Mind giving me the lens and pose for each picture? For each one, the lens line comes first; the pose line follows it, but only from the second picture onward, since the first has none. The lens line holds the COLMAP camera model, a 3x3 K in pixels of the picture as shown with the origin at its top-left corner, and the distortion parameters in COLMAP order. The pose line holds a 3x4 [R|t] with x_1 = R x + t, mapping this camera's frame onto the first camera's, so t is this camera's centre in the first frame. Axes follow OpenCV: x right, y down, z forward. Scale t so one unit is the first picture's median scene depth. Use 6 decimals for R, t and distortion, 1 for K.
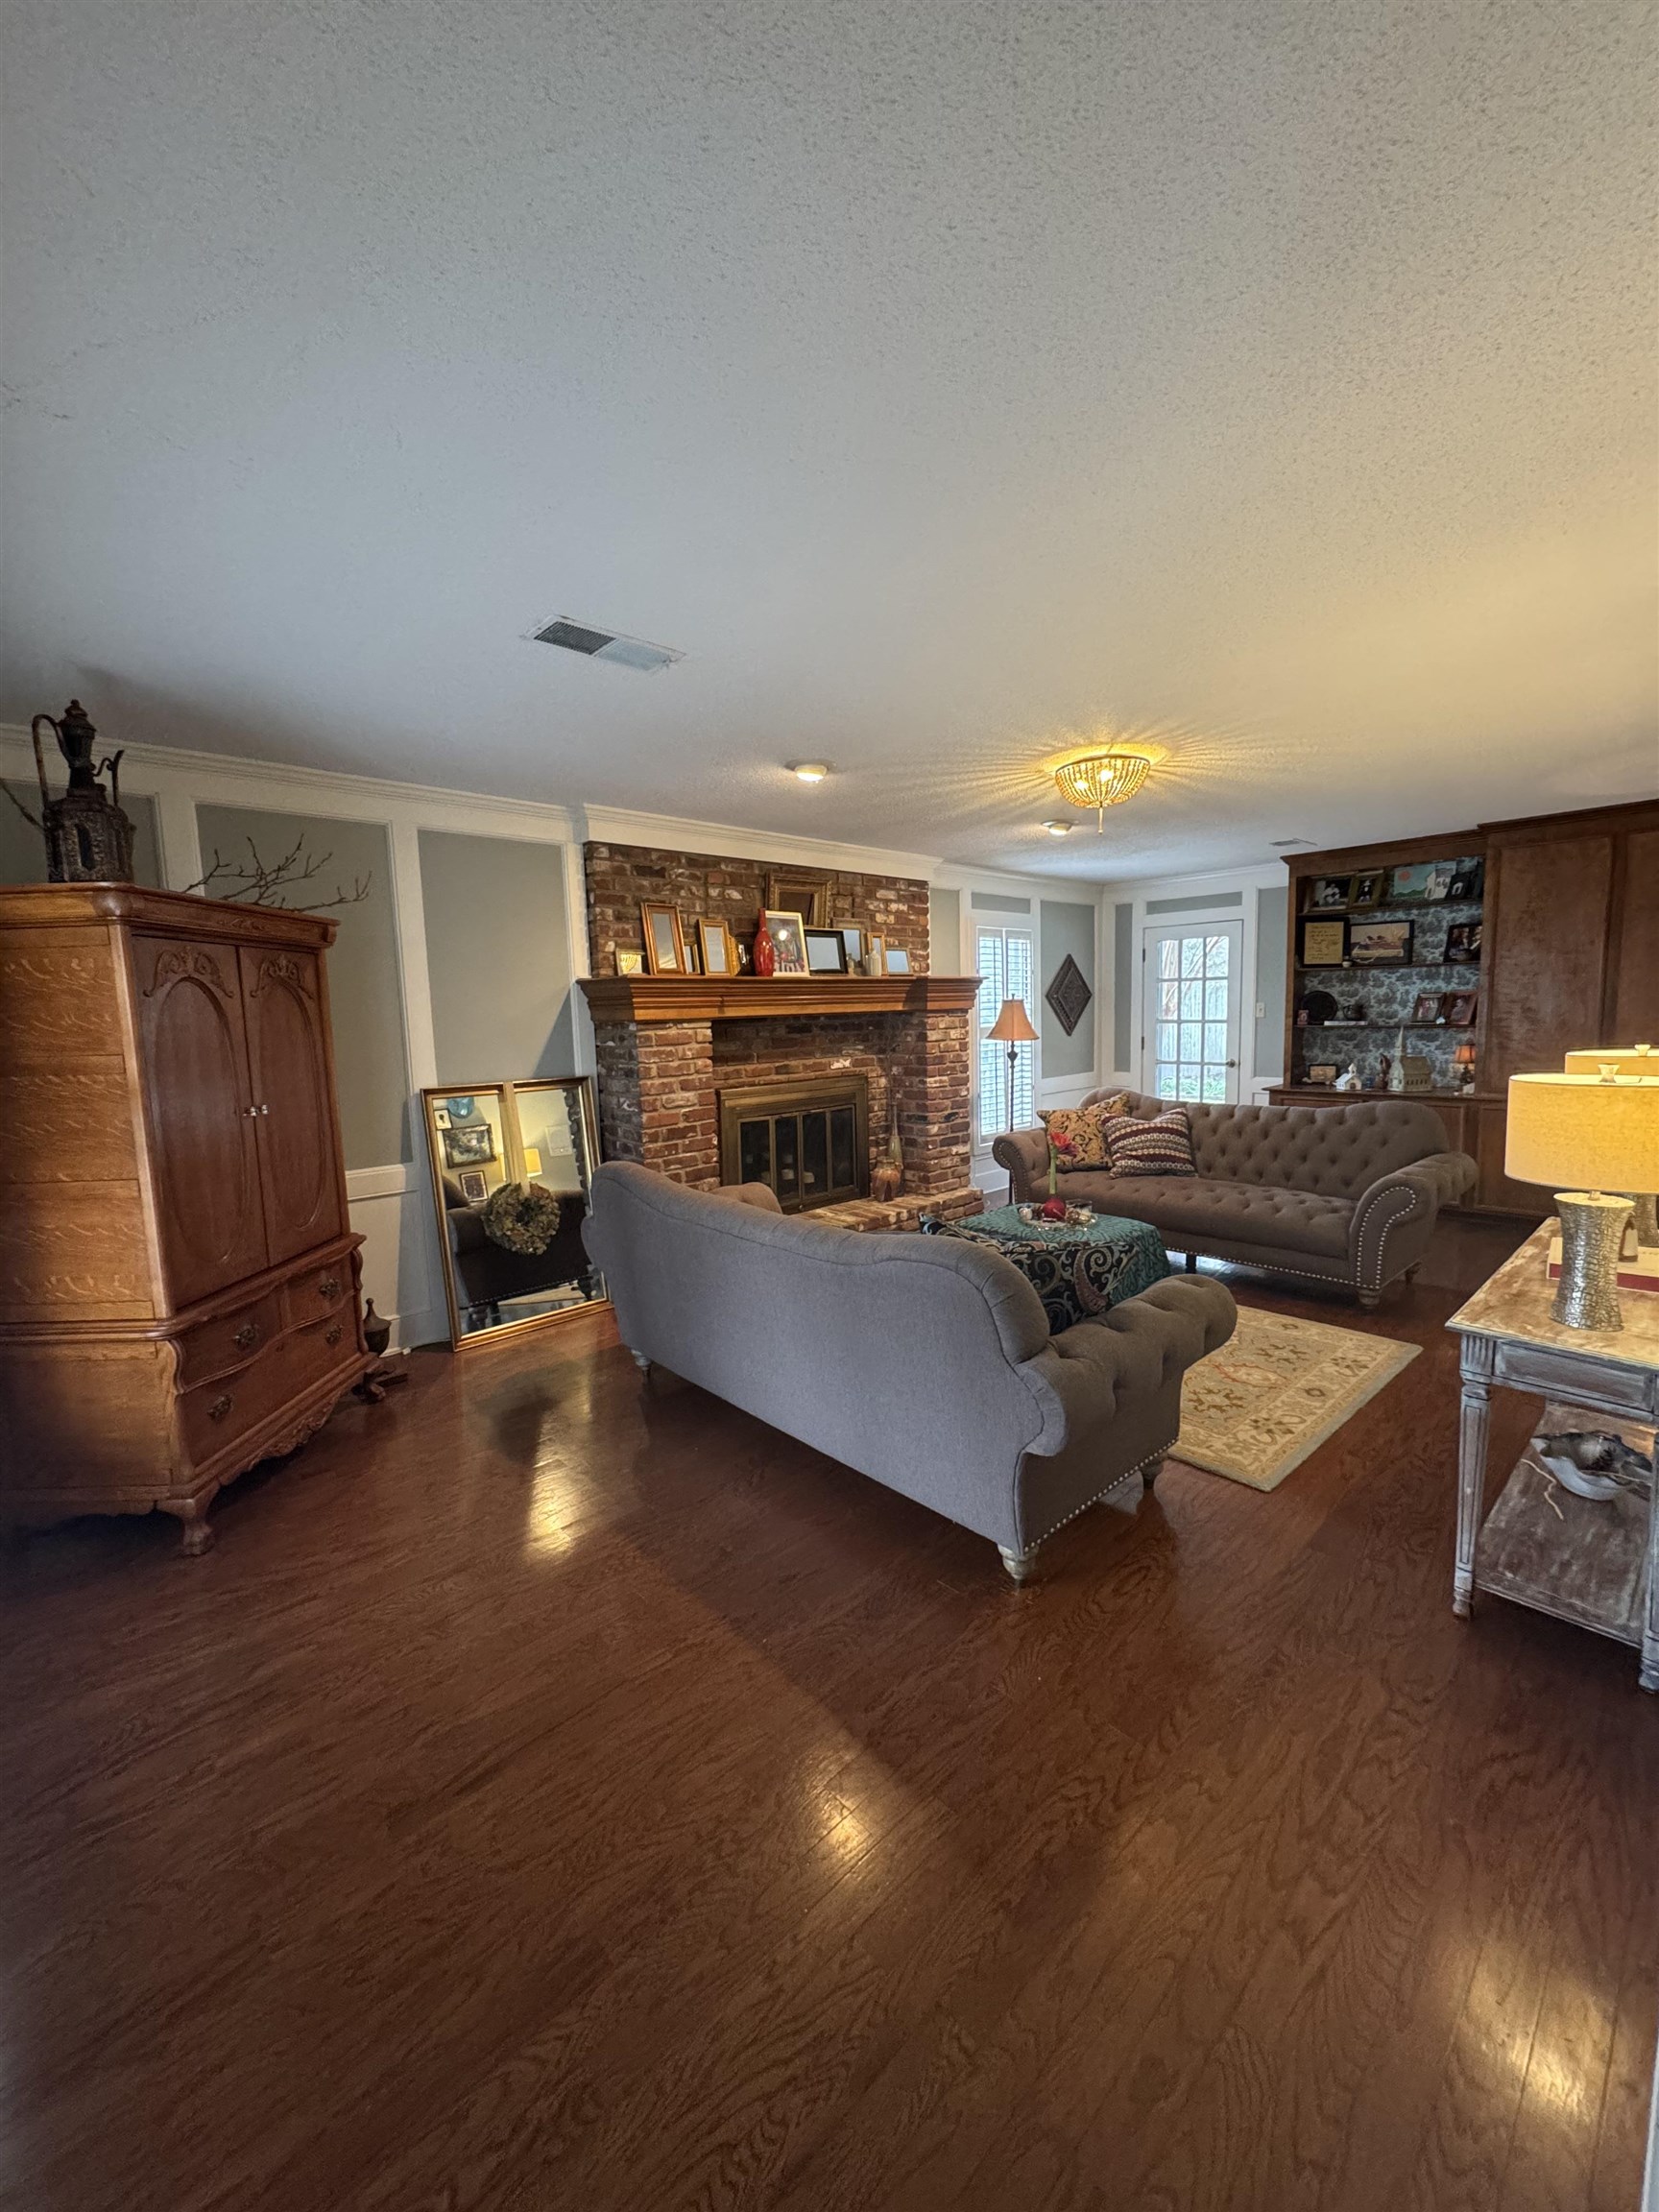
lens RADIAL K [[886.4, 0, 831.7], [0, 886.4, 1106.6], [0, 0, 1]] dist [-0.003039, 0.000219]
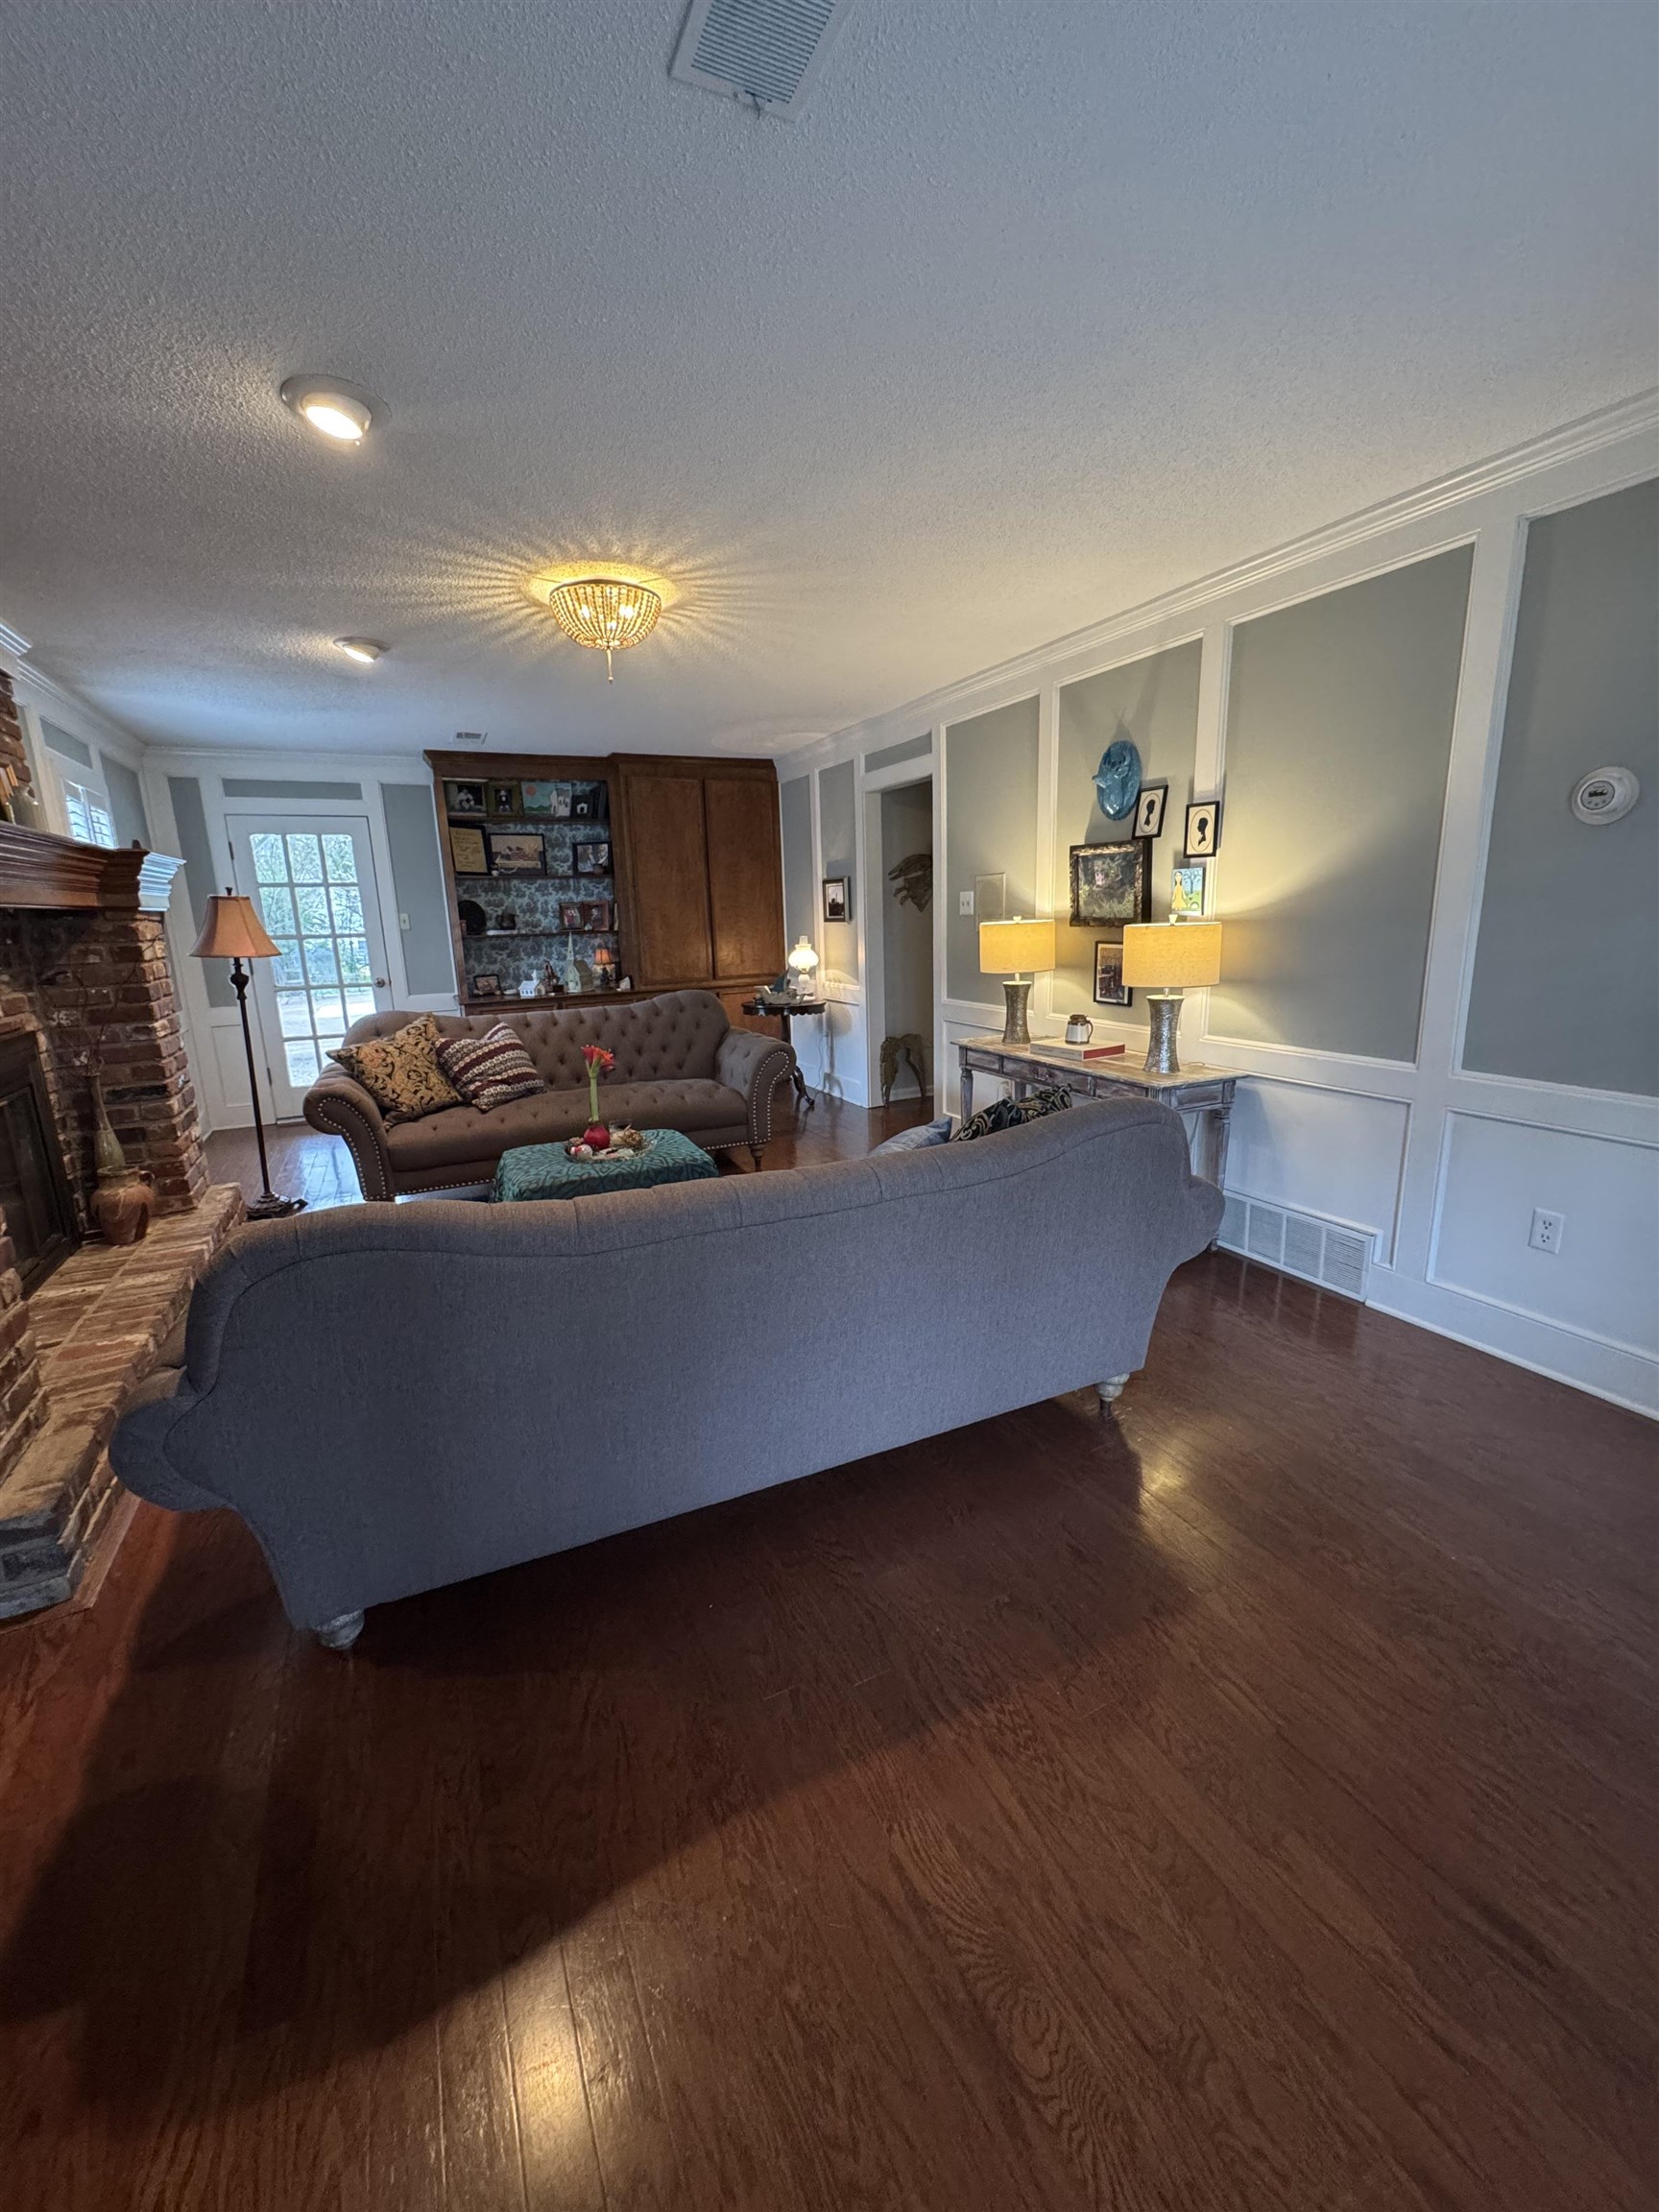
lens RADIAL K [[886.4, 0, 831.2], [0, 886.4, 1101.8], [0, 0, 1]] dist [-0.003039, 0.000219]
pose [[0.300351, -0.184545, 0.935806, -0.329135], [0.127013, 0.980105, 0.152516, -0.012544], [-0.945334, 0.073051, 0.317815, 0.376732]]
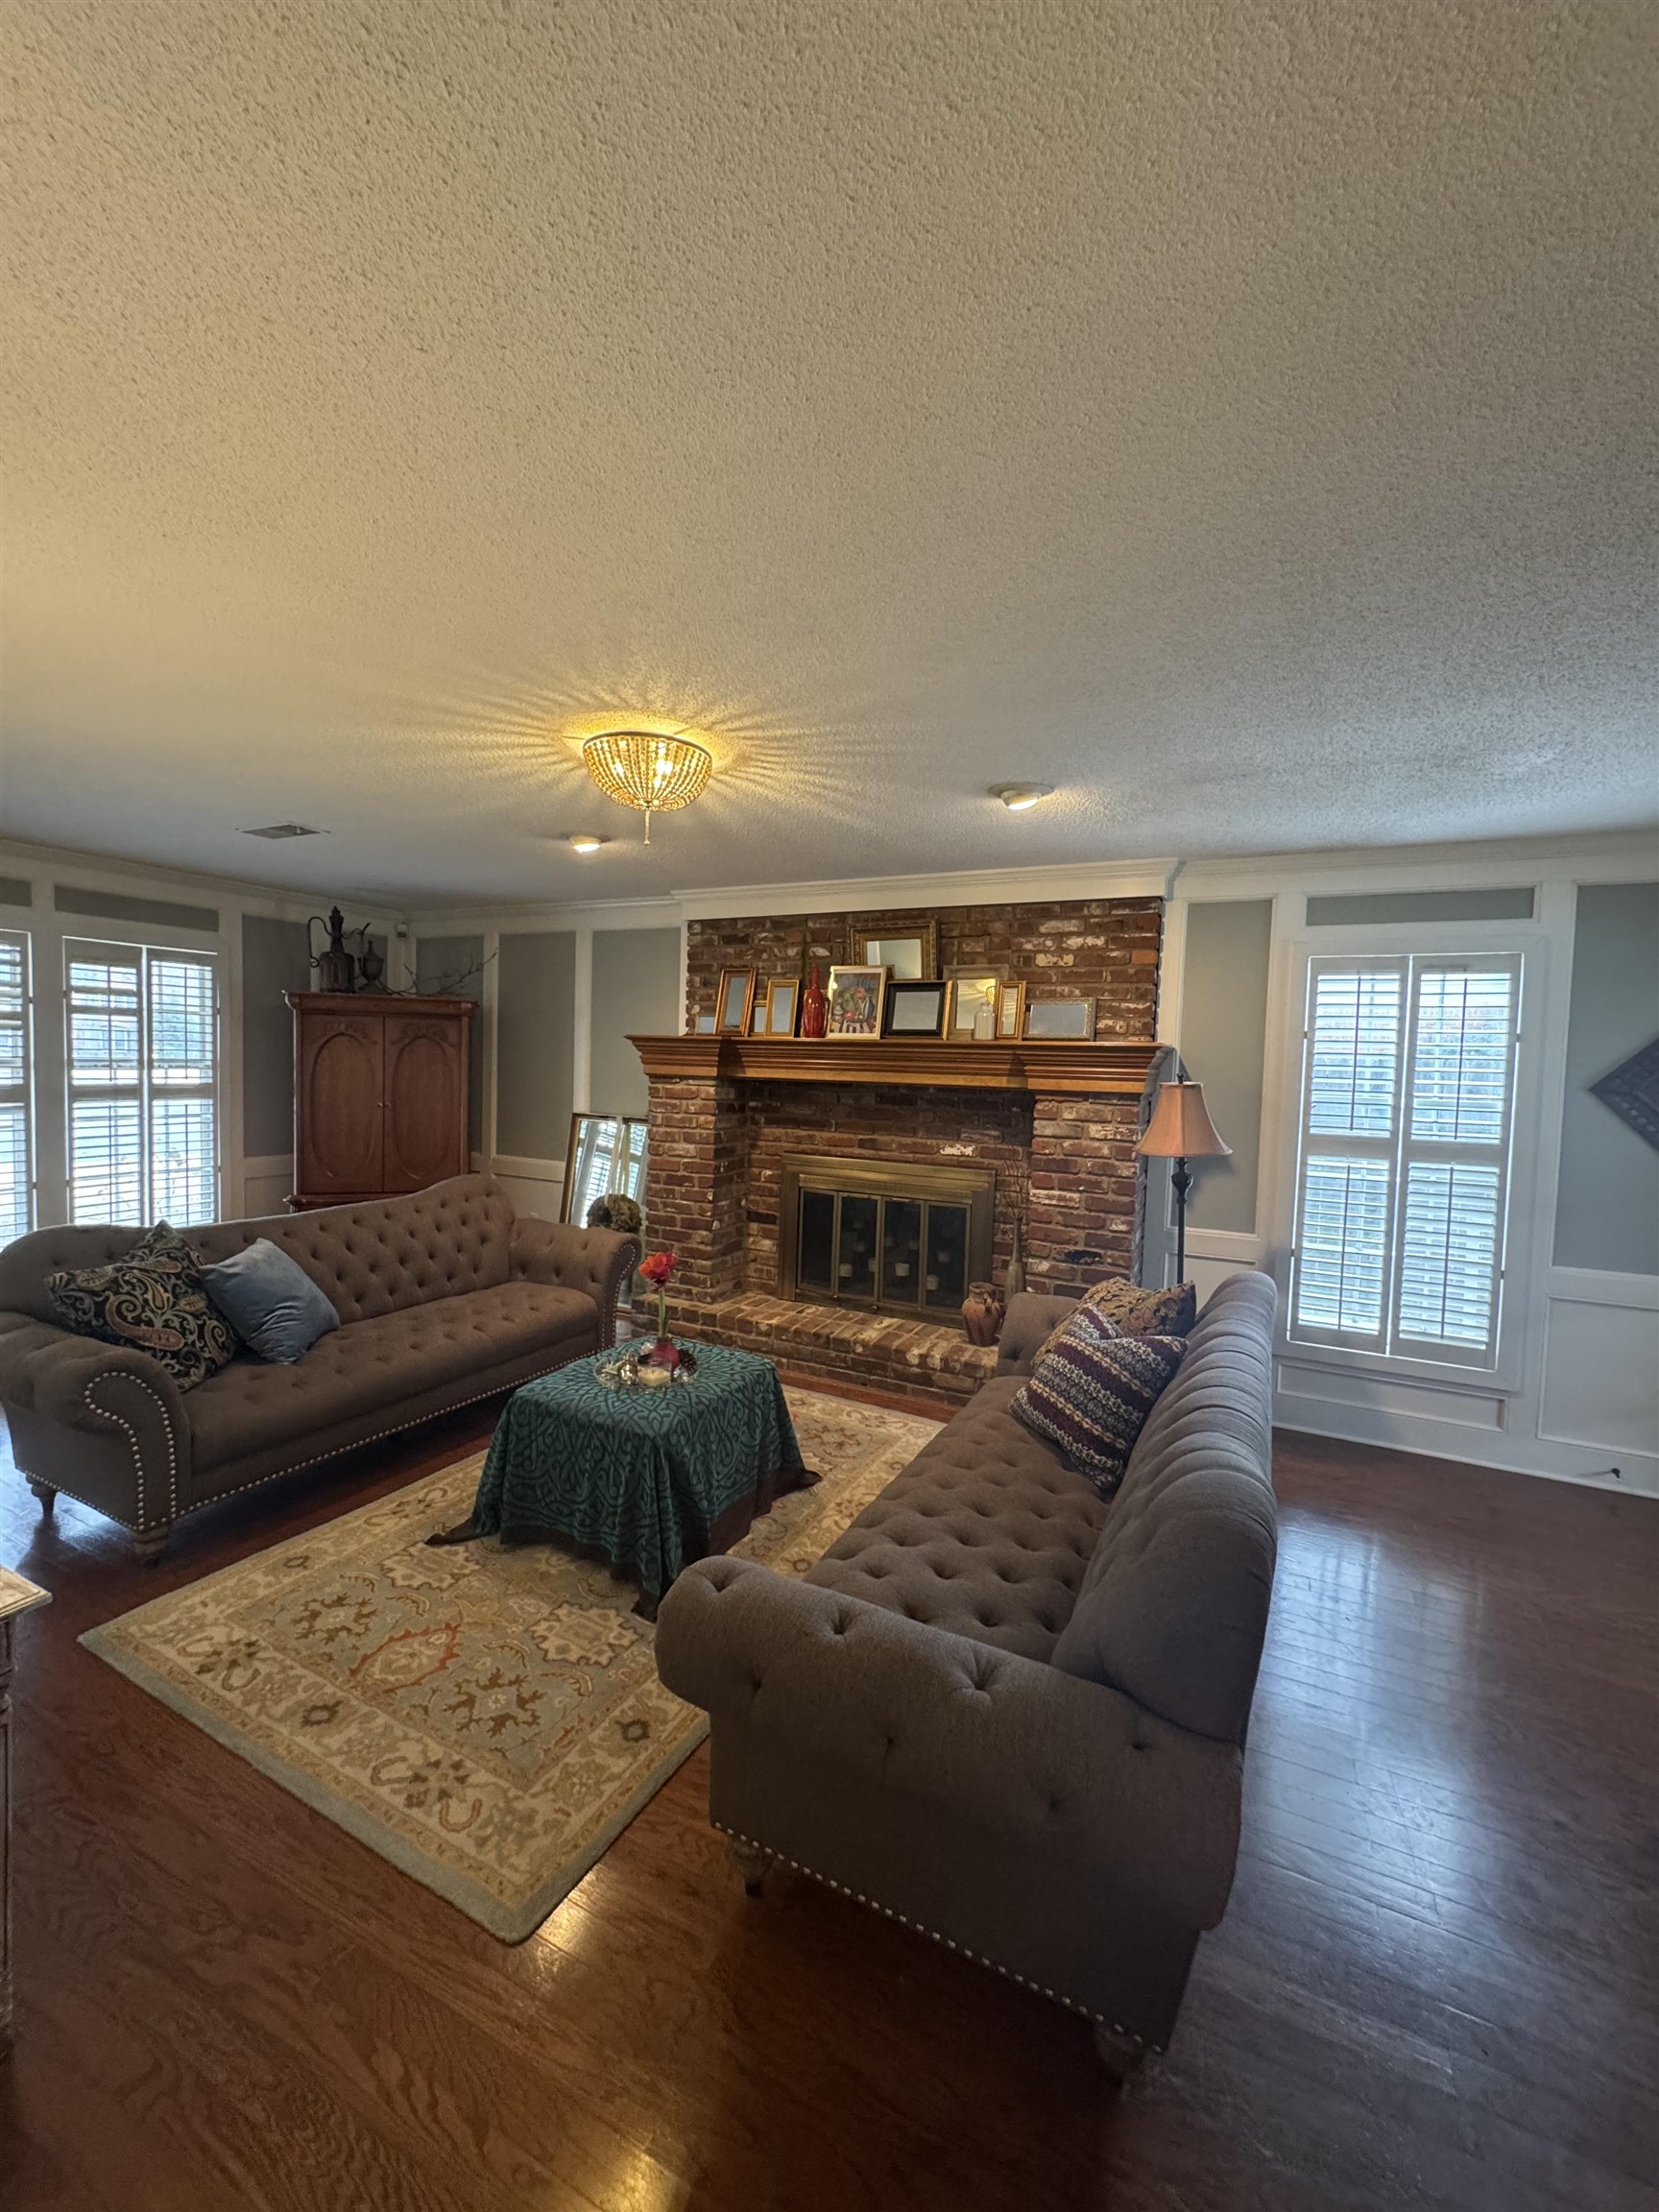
lens RADIAL K [[886.4, 0, 836.3], [0, 886.4, 1107.6], [0, 0, 1]] dist [-0.003039, 0.000219]
pose [[0.339478, 0.089402, -0.936356, 0.695324], [-0.143741, 0.988711, 0.042288, -0.101477], [0.929566, 0.120237, 0.348497, 0.613223]]
